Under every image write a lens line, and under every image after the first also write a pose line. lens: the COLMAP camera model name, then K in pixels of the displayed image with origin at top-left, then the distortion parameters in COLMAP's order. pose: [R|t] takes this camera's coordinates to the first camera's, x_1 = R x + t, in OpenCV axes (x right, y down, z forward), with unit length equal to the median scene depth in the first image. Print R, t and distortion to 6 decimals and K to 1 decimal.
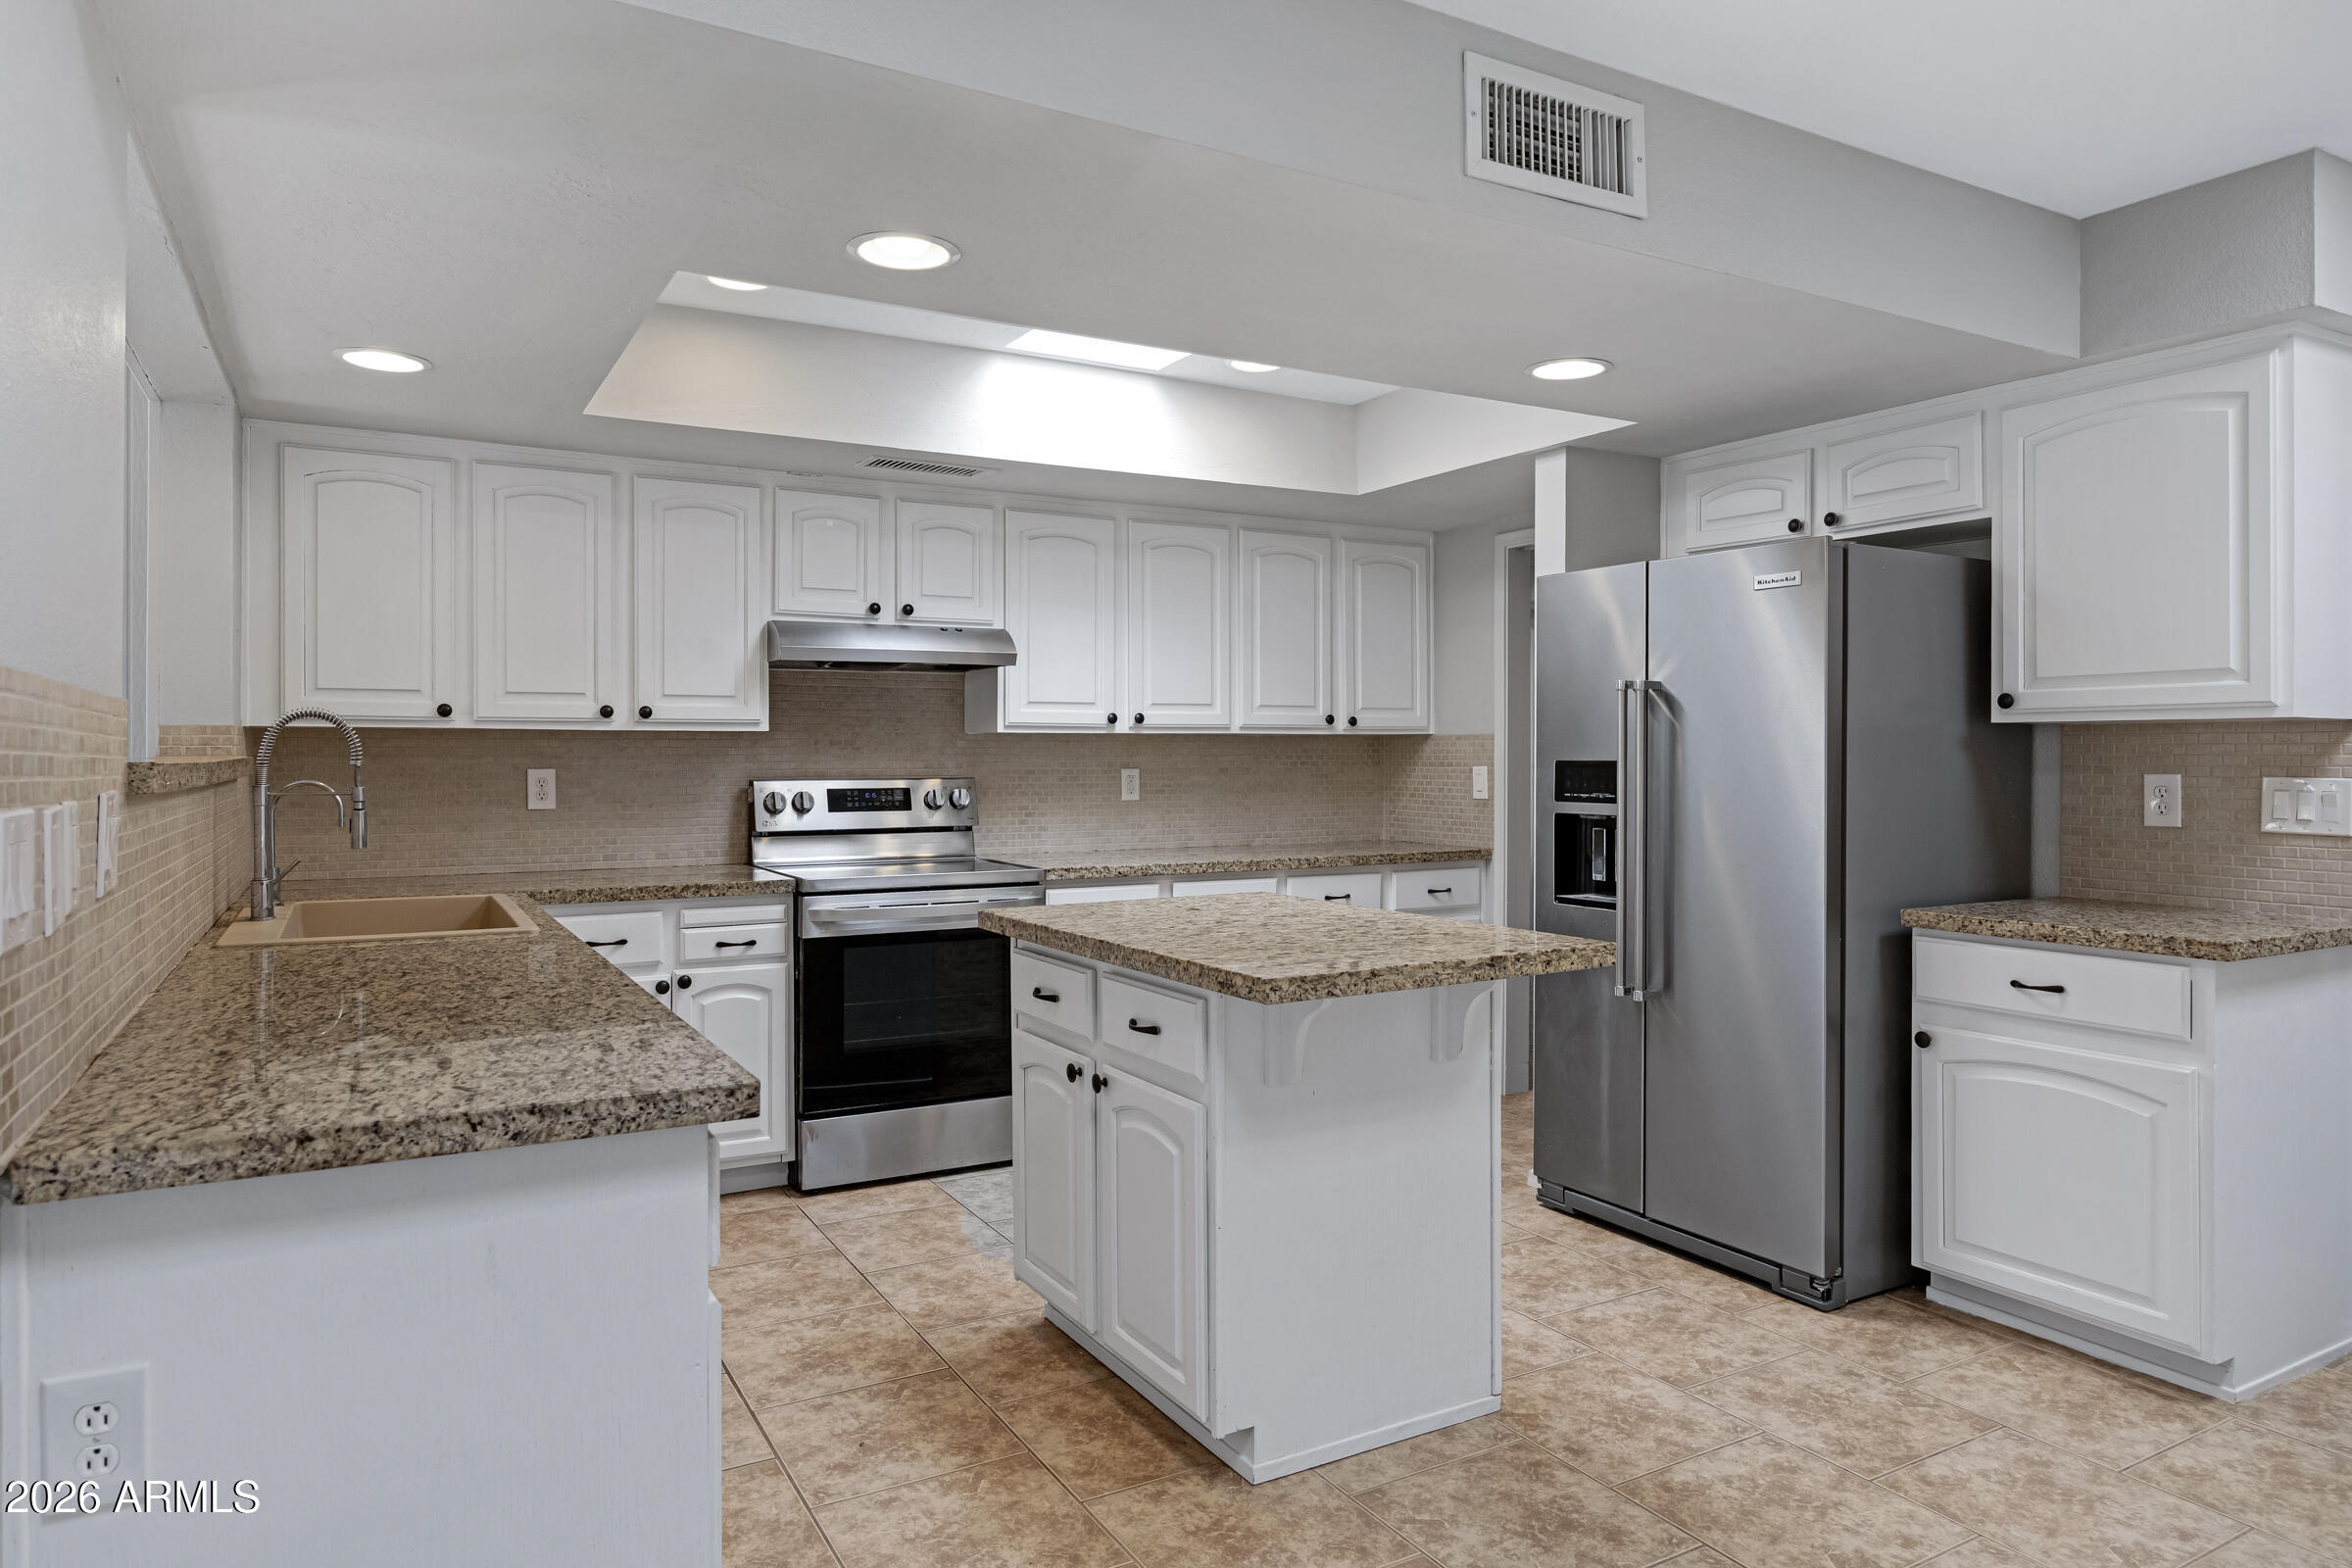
lens RADIAL K [[1394.1, 0, 1162.9], [0, 1394.1, 765.5], [0, 0, 1]] dist [-0.023739, -0.000546]
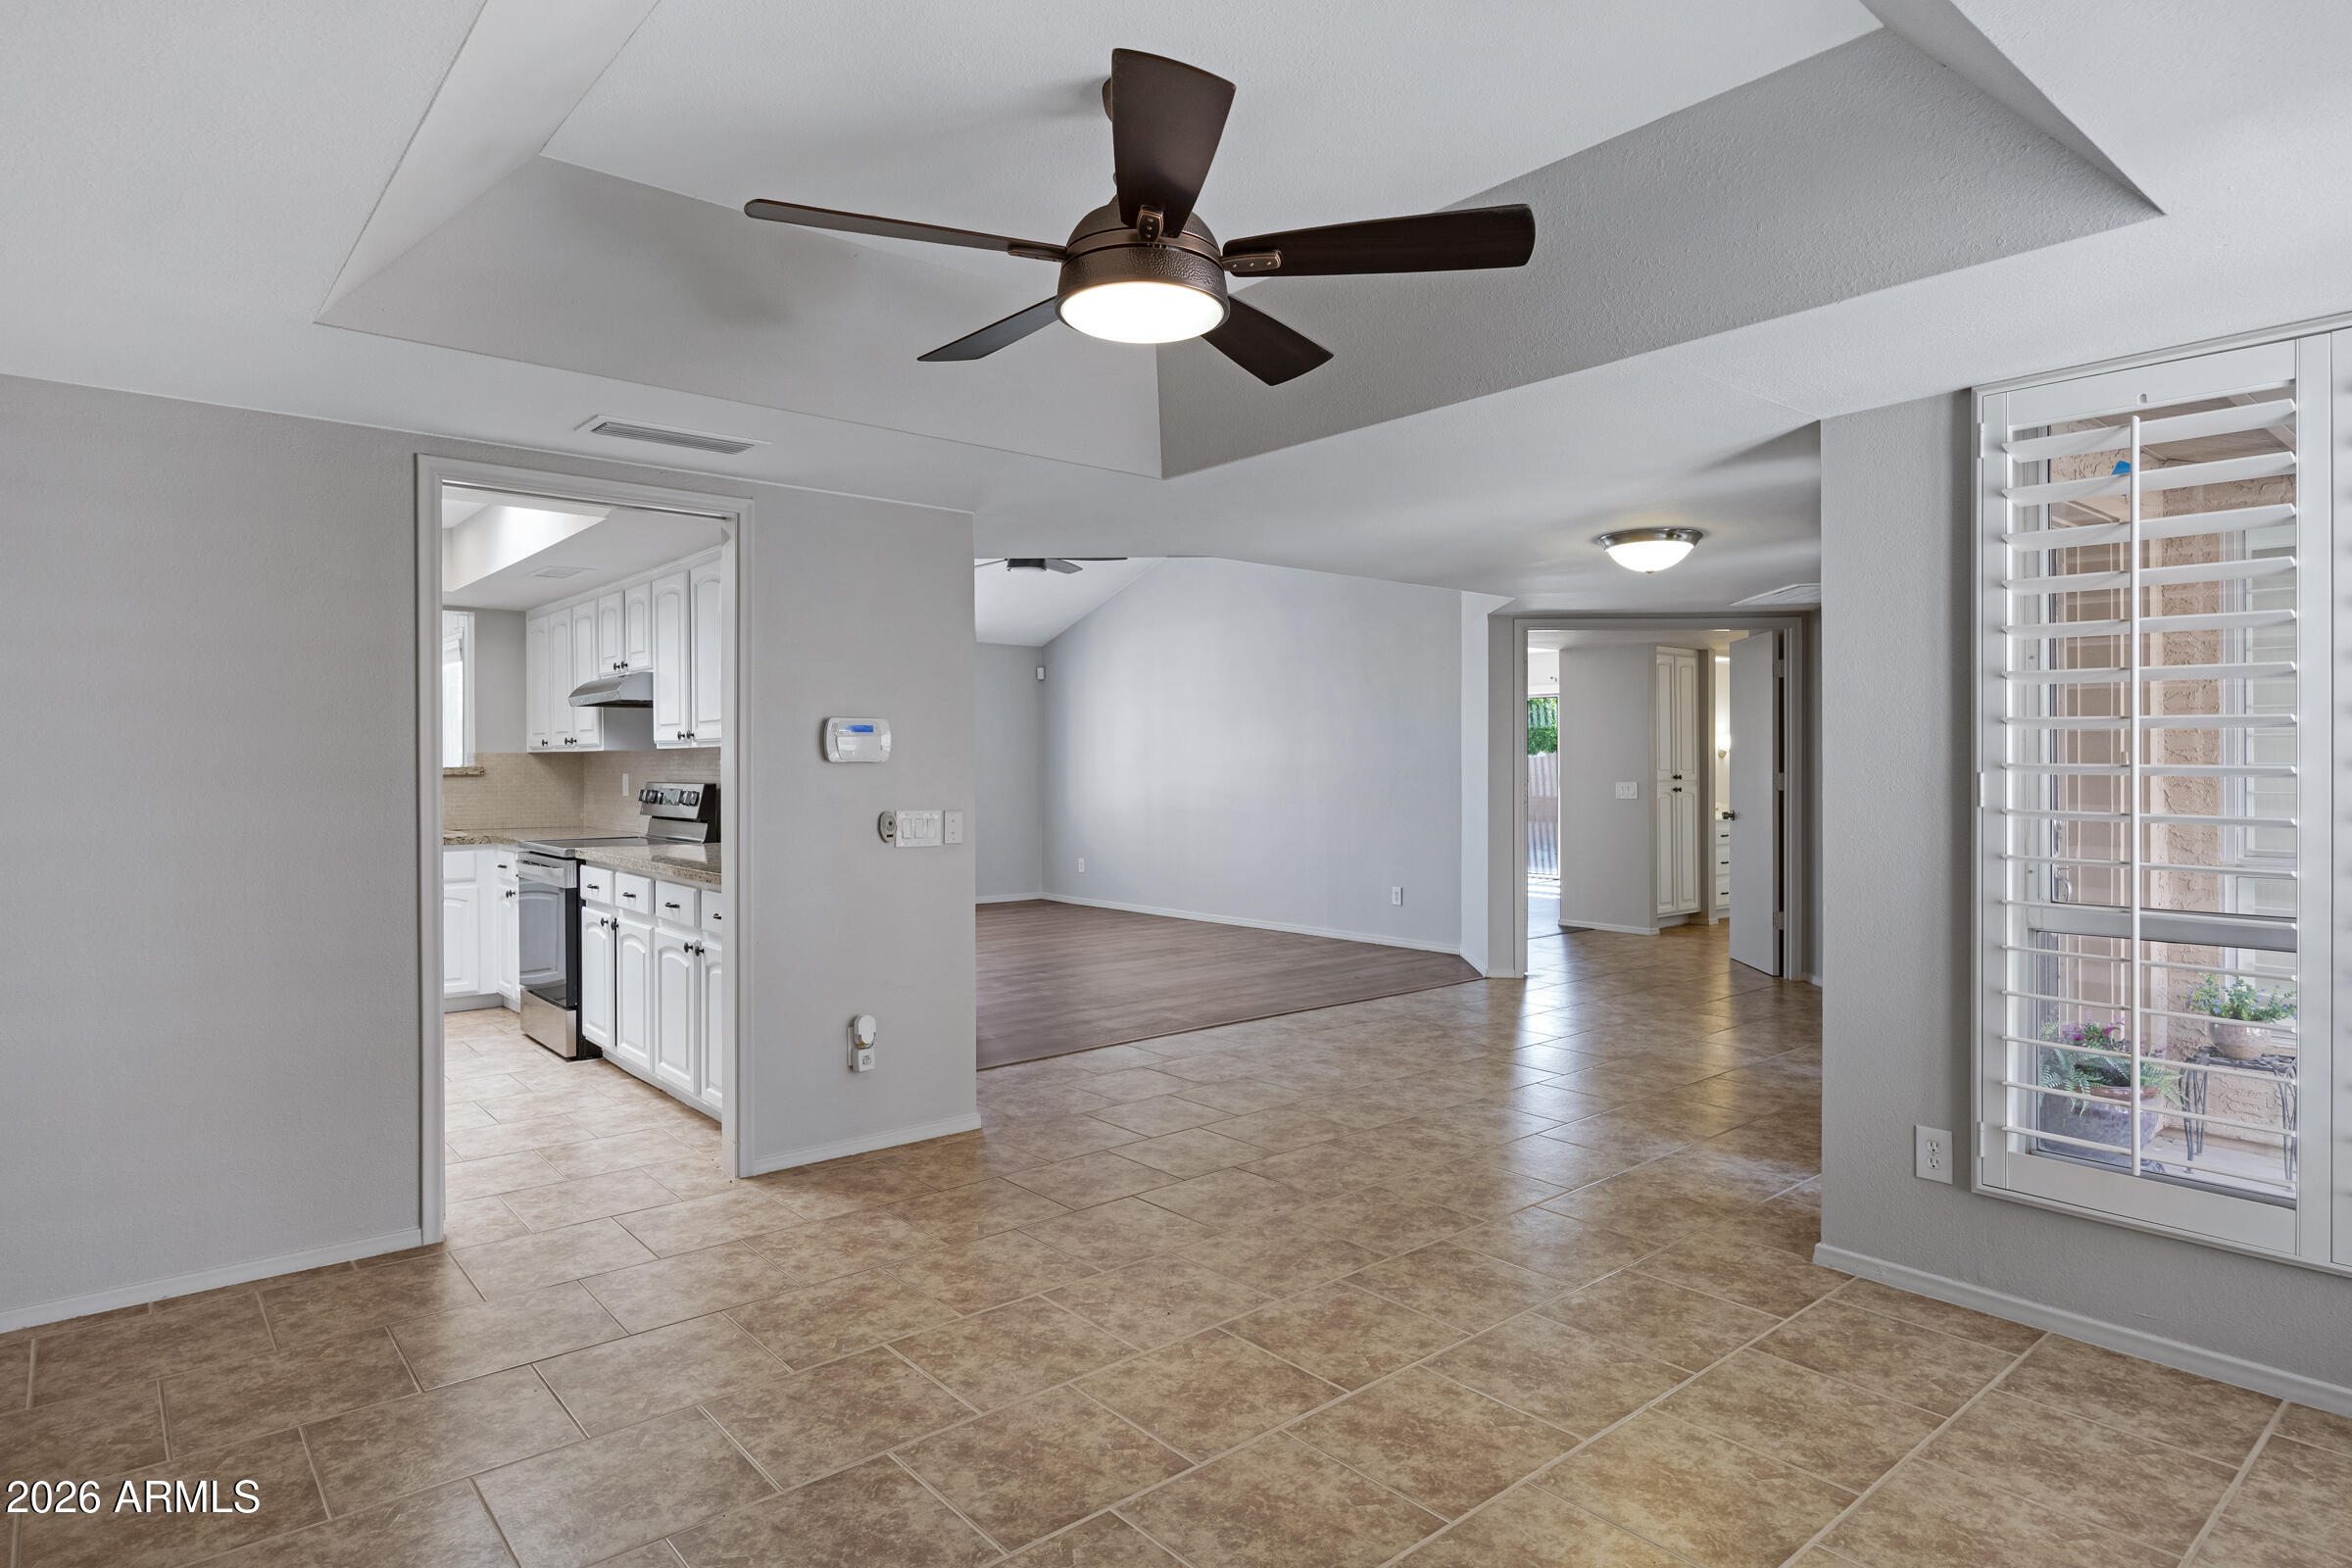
lens RADIAL K [[1303.1, 0, 1163.6], [0, 1303.1, 769.9], [0, 0, 1]] dist [0.003003, 0.001044]
pose [[0.178713, 0.002523, -0.983898, 1.383699], [-0.009445, 0.999955, 0.000848, -0.010853], [0.983856, 0.009141, 0.178728, 1.448990]]
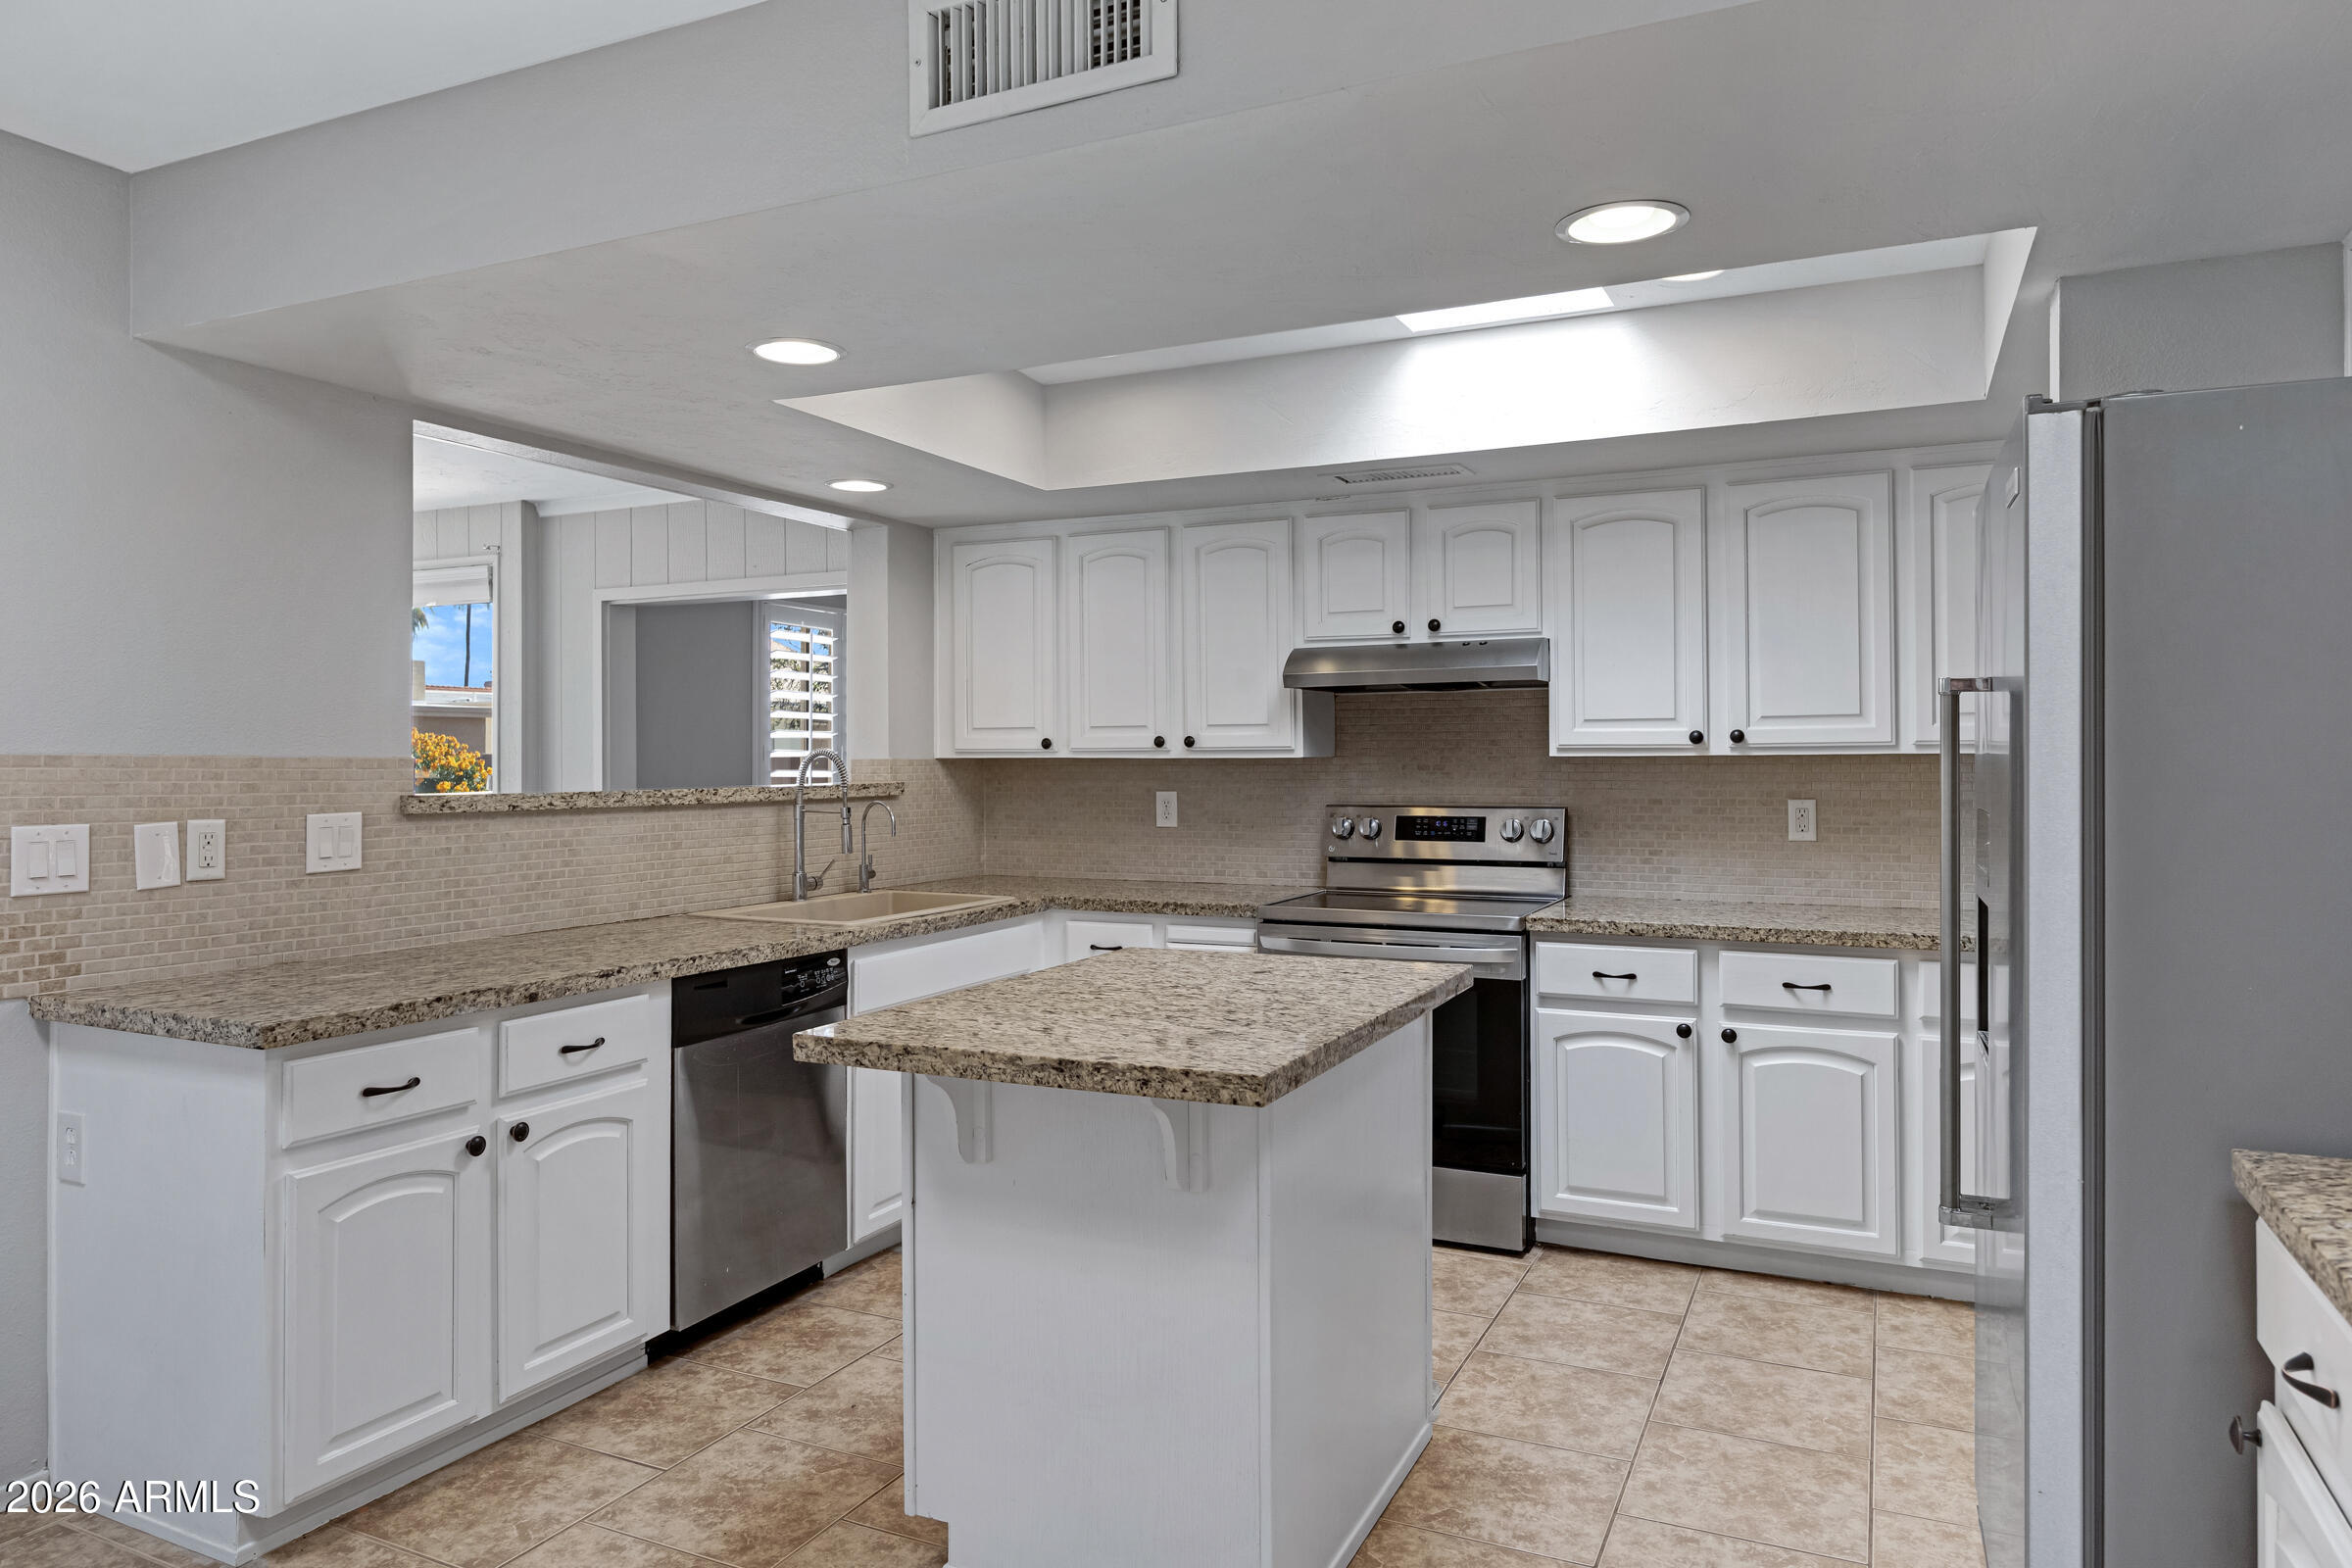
lens RADIAL K [[1462.5, 0, 1179.9], [0, 1462.5, 764.4], [0, 0, 1]] dist [-0.004564, 0.001394]
pose [[0.576710, 0.001010, -0.816948, 0.567226], [-0.003784, 0.999992, -0.001435, -0.018852], [0.816940, 0.003919, 0.576709, 0.332444]]
